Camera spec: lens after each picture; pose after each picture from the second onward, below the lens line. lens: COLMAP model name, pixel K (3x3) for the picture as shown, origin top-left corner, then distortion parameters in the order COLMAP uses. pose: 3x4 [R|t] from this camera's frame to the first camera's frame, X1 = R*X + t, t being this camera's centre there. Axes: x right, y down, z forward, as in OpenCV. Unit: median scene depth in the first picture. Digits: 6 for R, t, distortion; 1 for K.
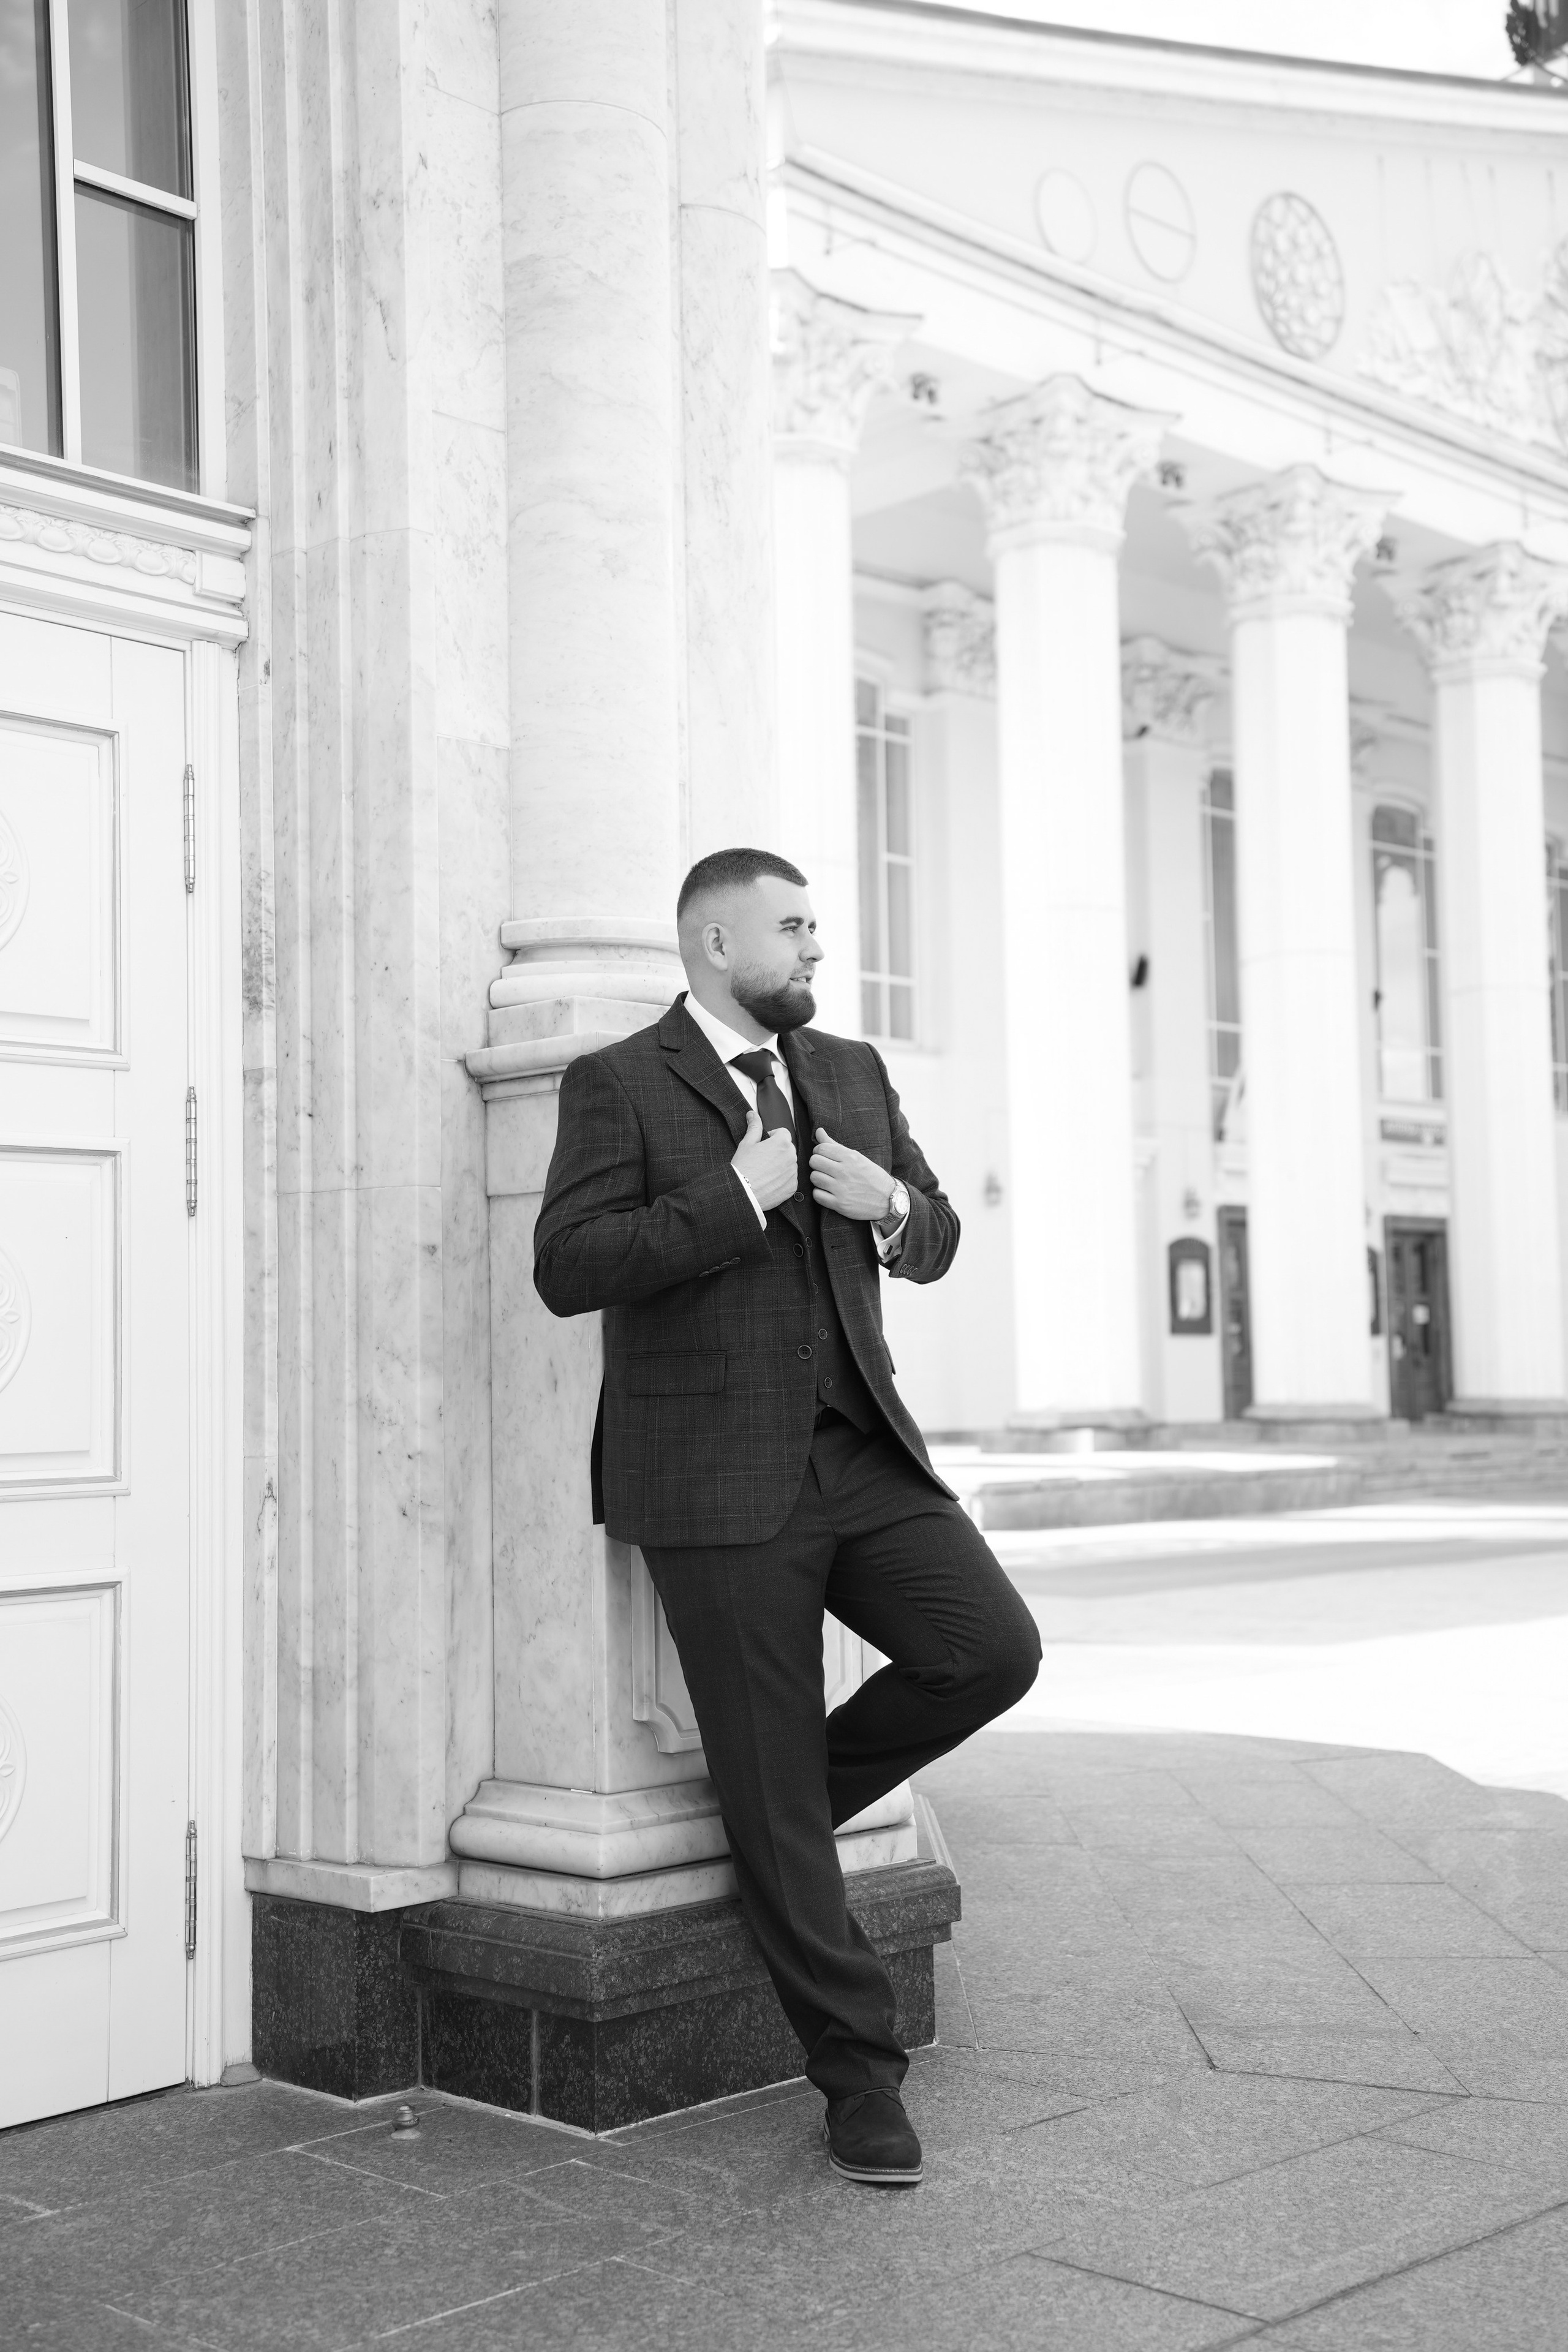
lens RADIAL K [[2589.0, 0, 778.1], [0, 2589.0, 1194.2], [0, 0, 1]] dist [0.136185, 0.000000]
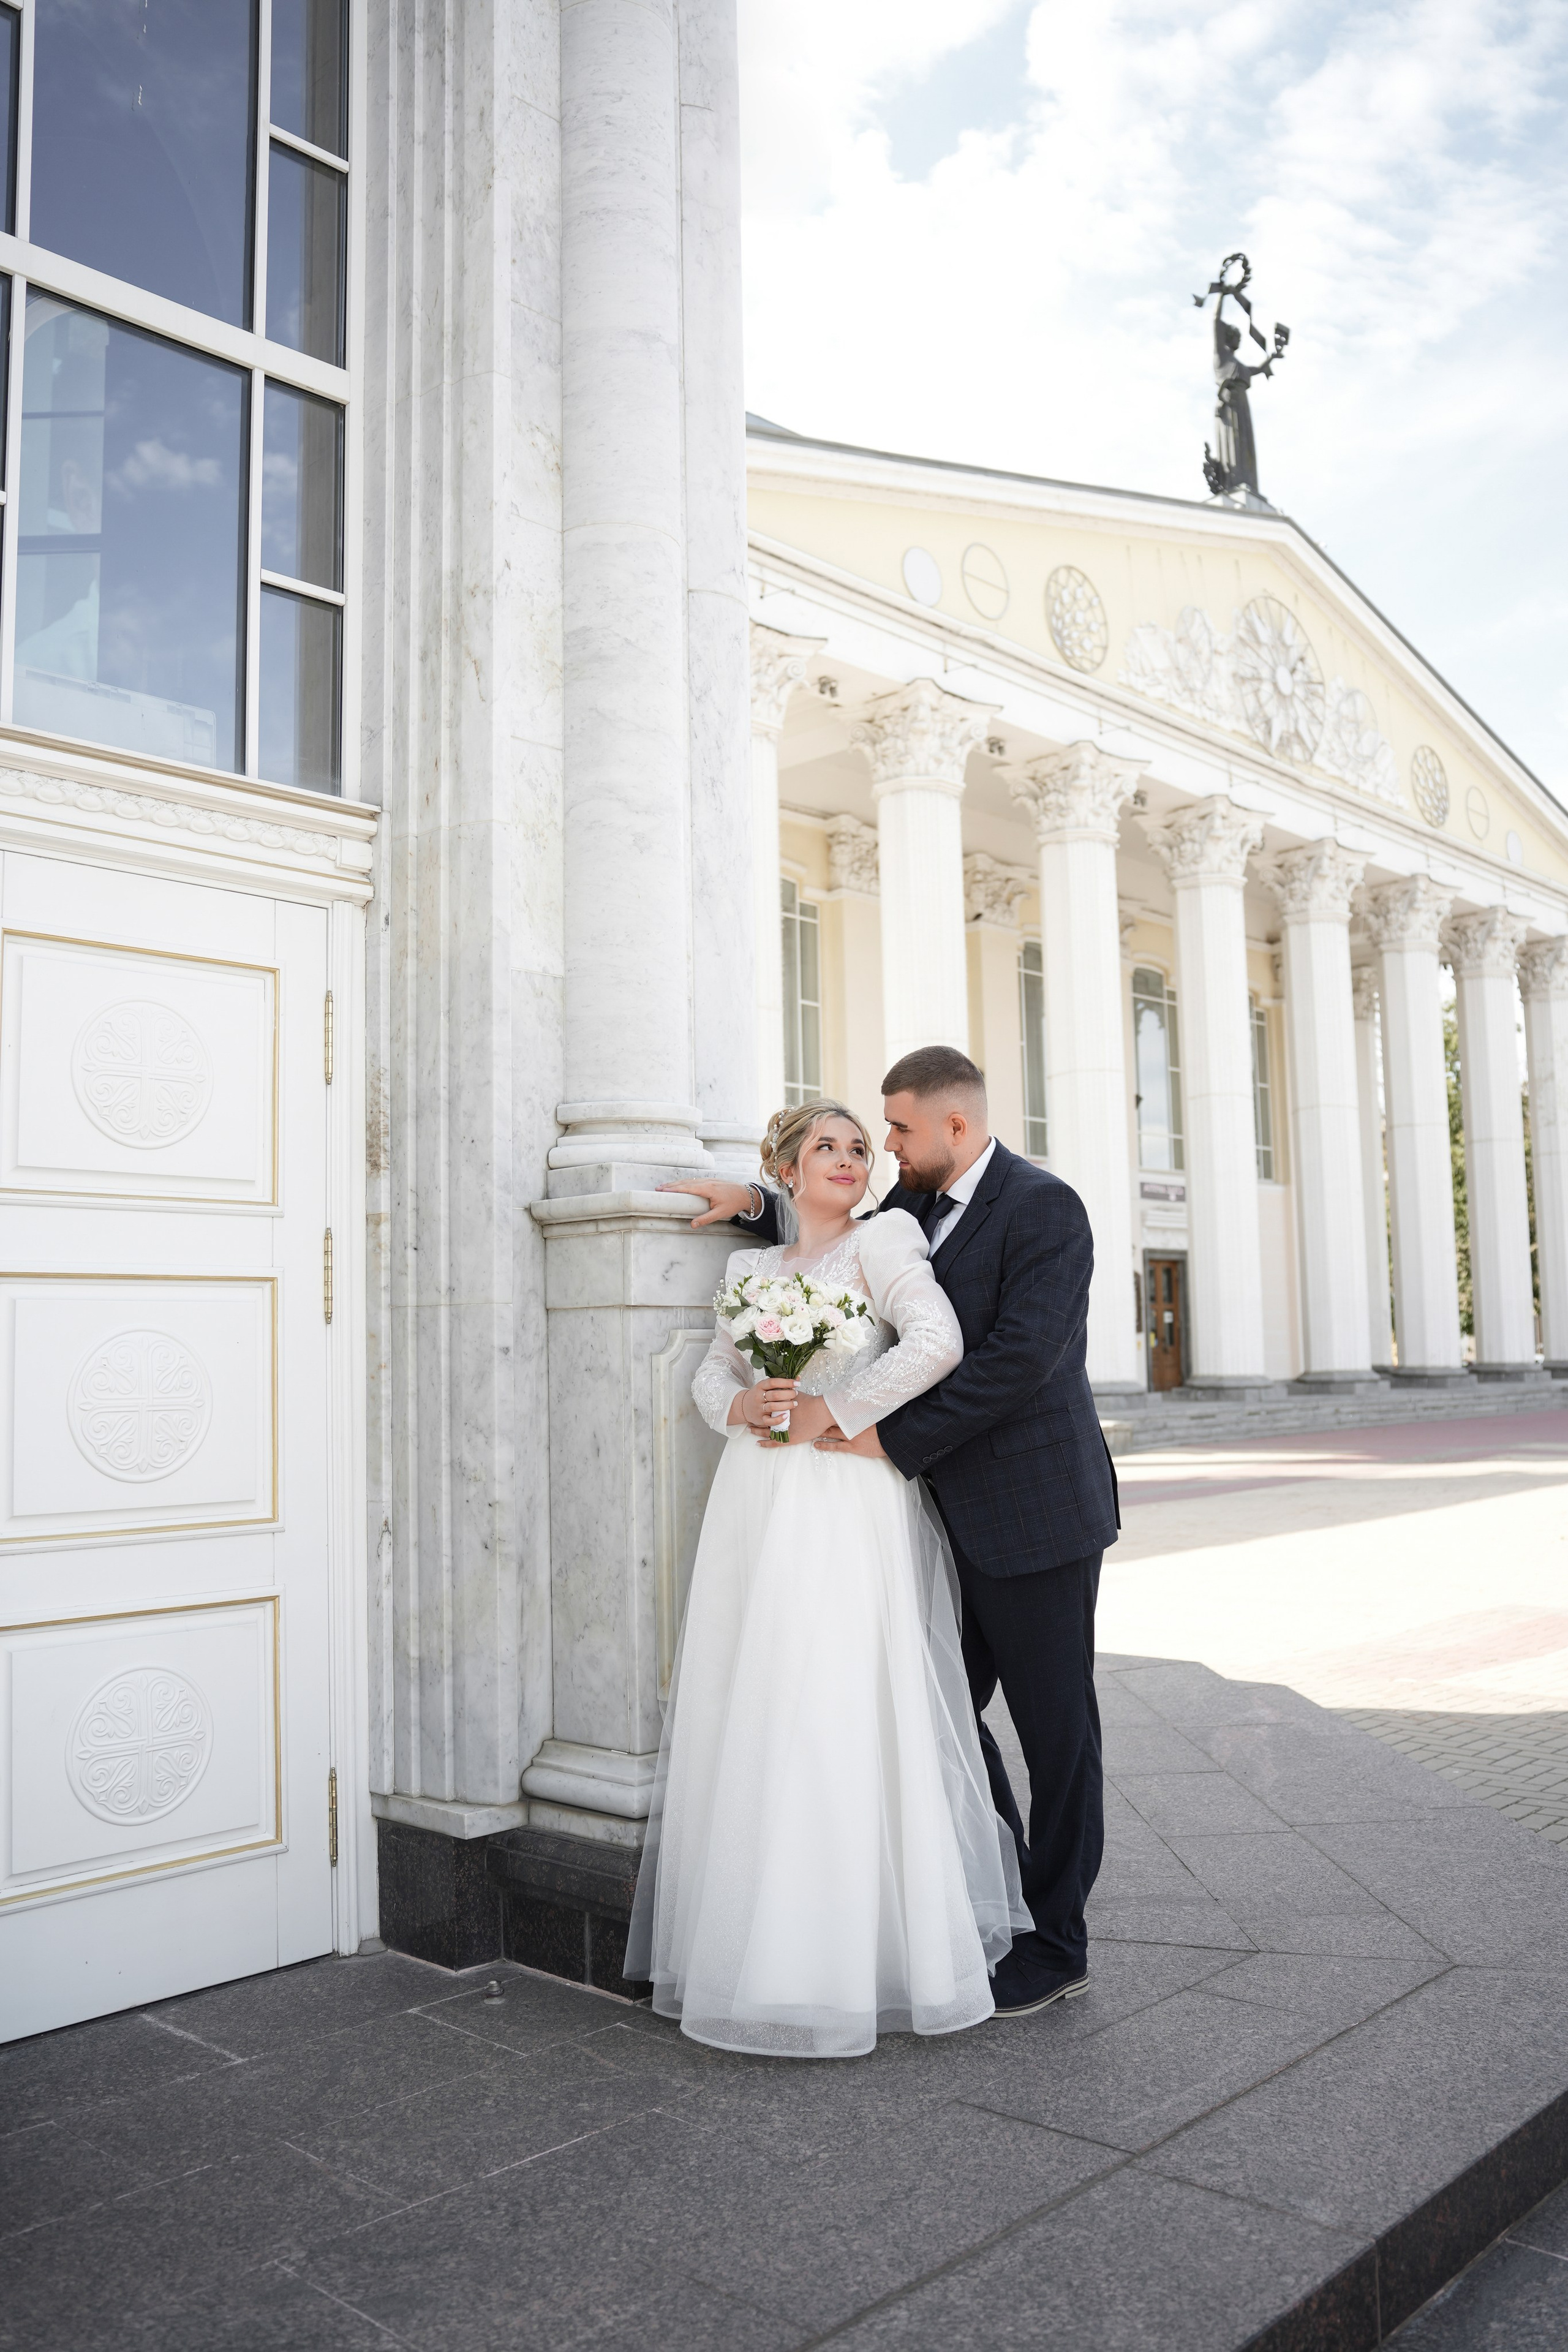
lens RADIAL K [[1804.9, 0, 782.4], [0, 1804.9, 1195.4], [0, 0, 1]] dist [-0.073848, 0.028881]
pose [[0.999455, -0.000034, 0.033002, -0.020050], [0.000641, 0.999831, -0.018387, -0.039726], [-0.032996, 0.018398, 0.999286, 0.059346]]
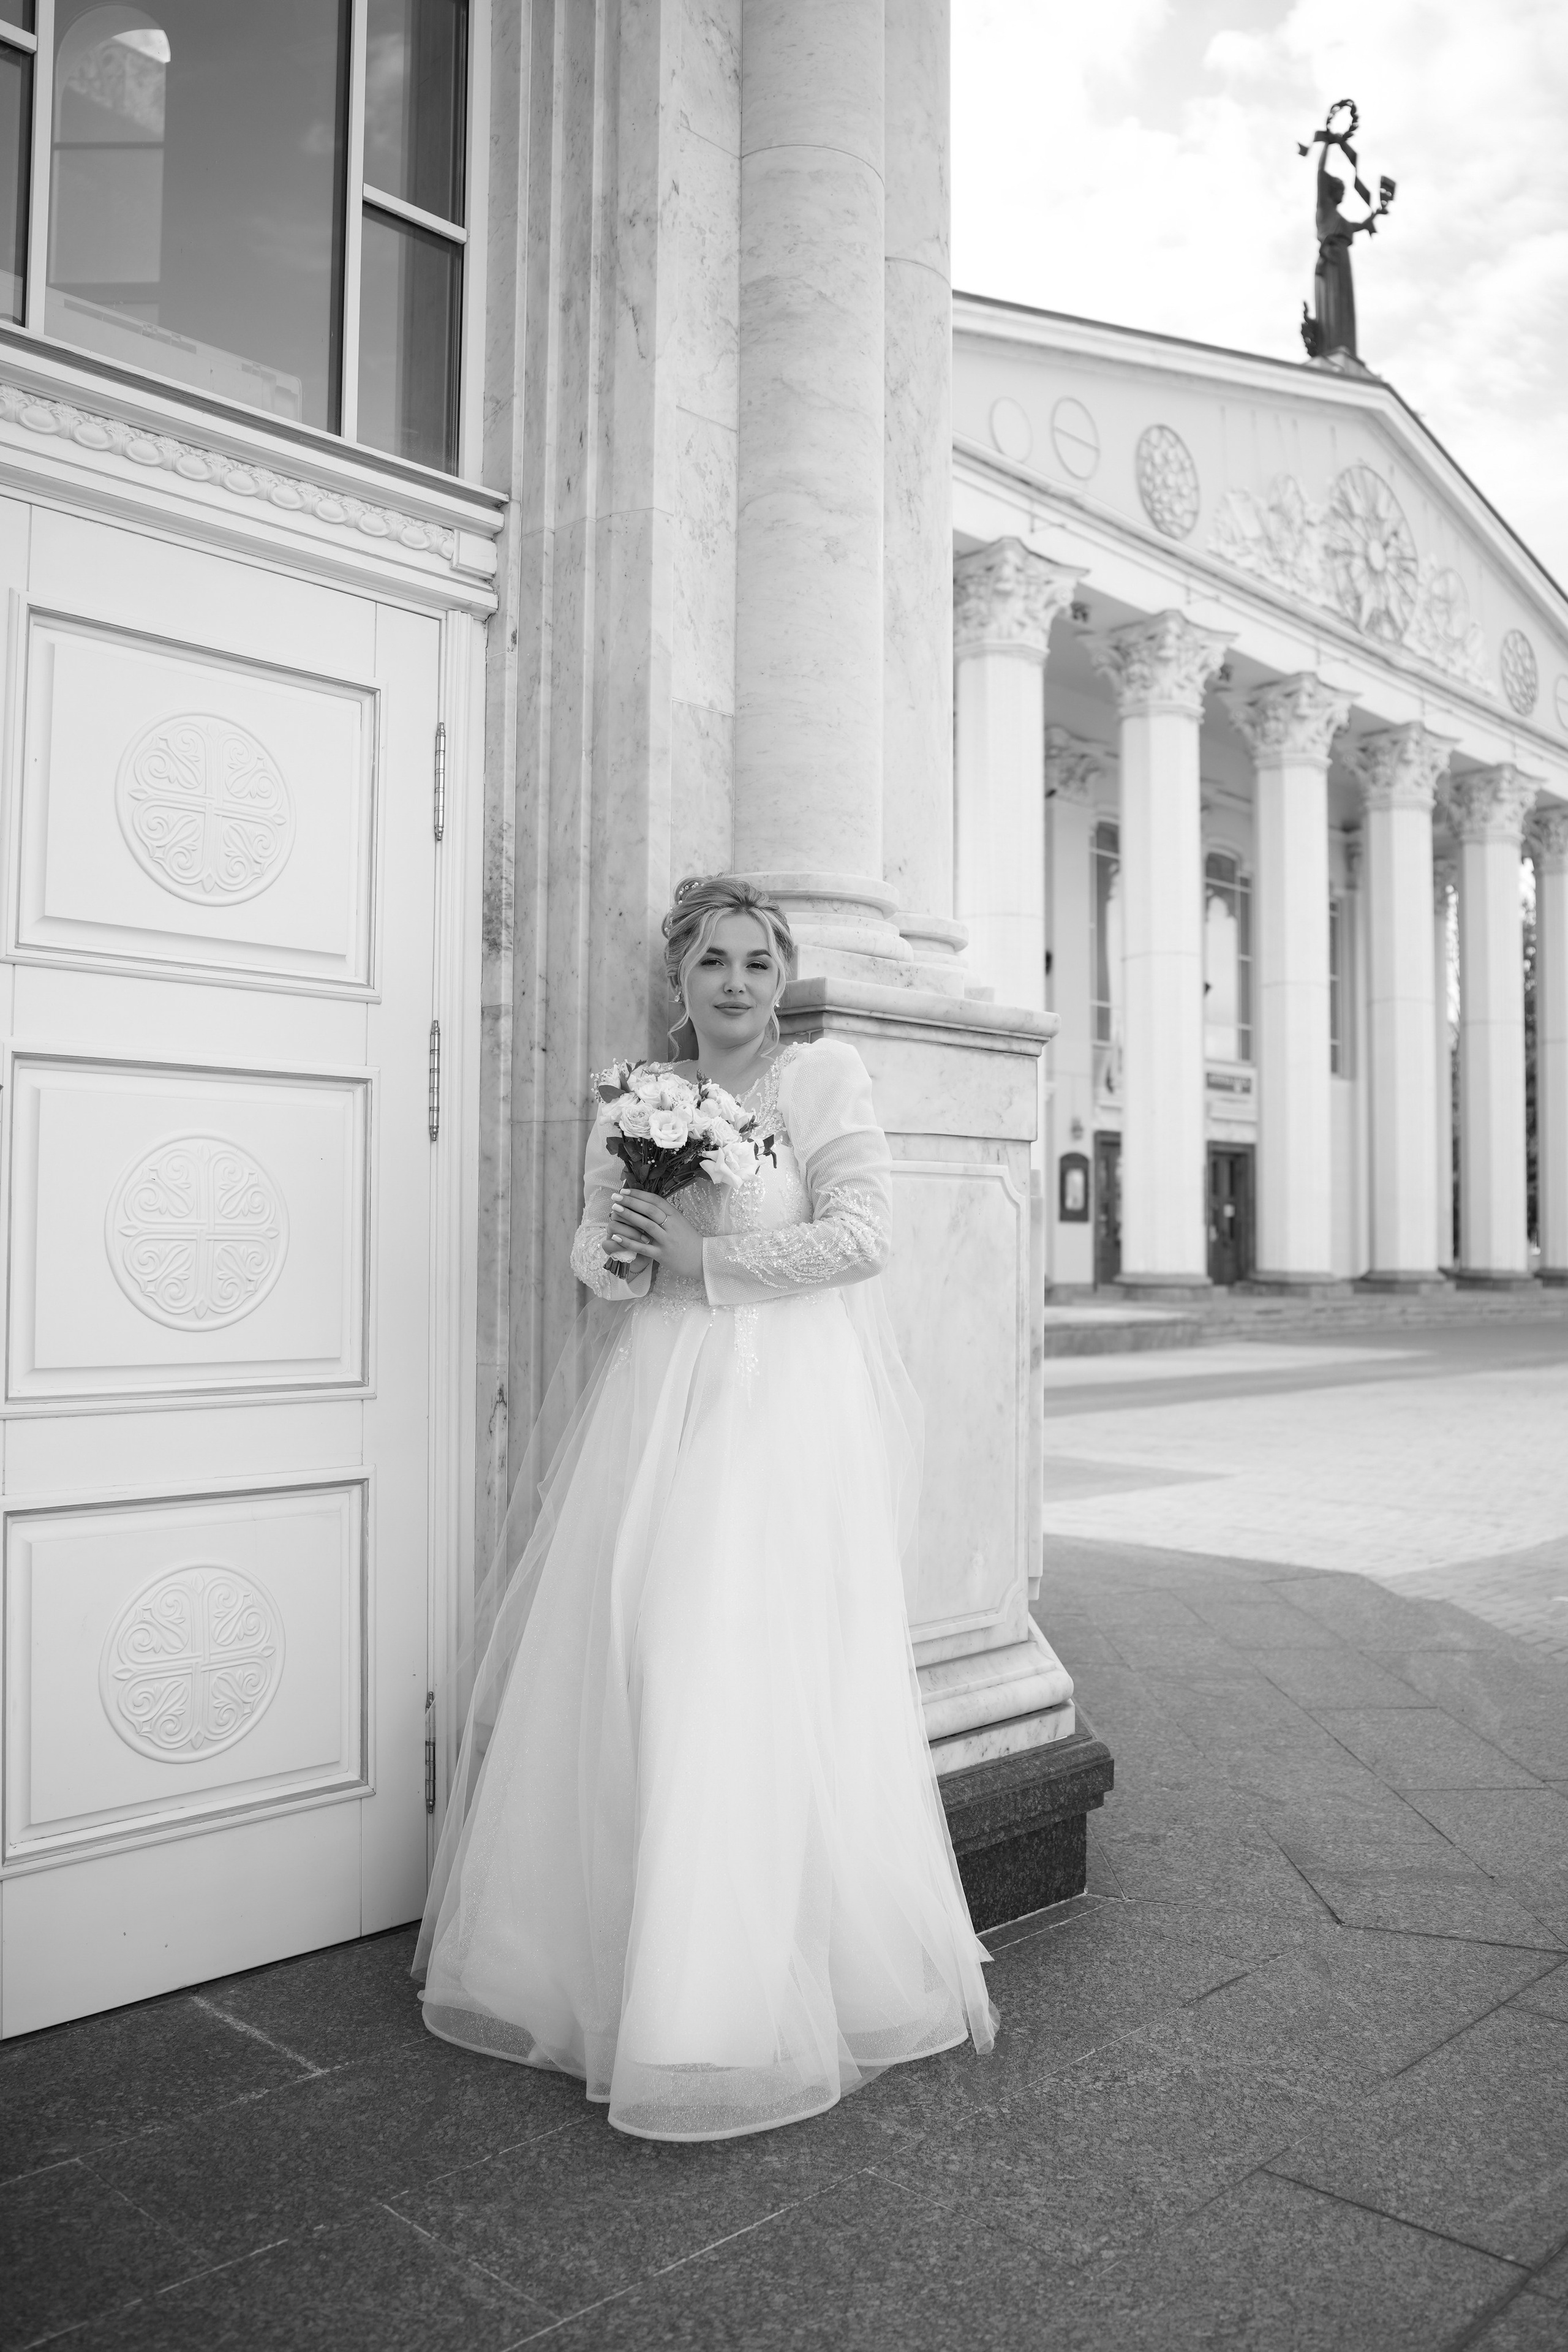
lens RADIAL K [[1804.9, 0, 790.1], [0, 1804.9, 1179.7], [0, 0, 1]] dist [-0.073848, 0.028881]
pose [[0.999571, 0.026197, 0.013097, -0.084785], [-0.026663, 0.998968, 0.036781, -0.006779], [-0.012120, -0.037114, 0.999238, 0.248708]]
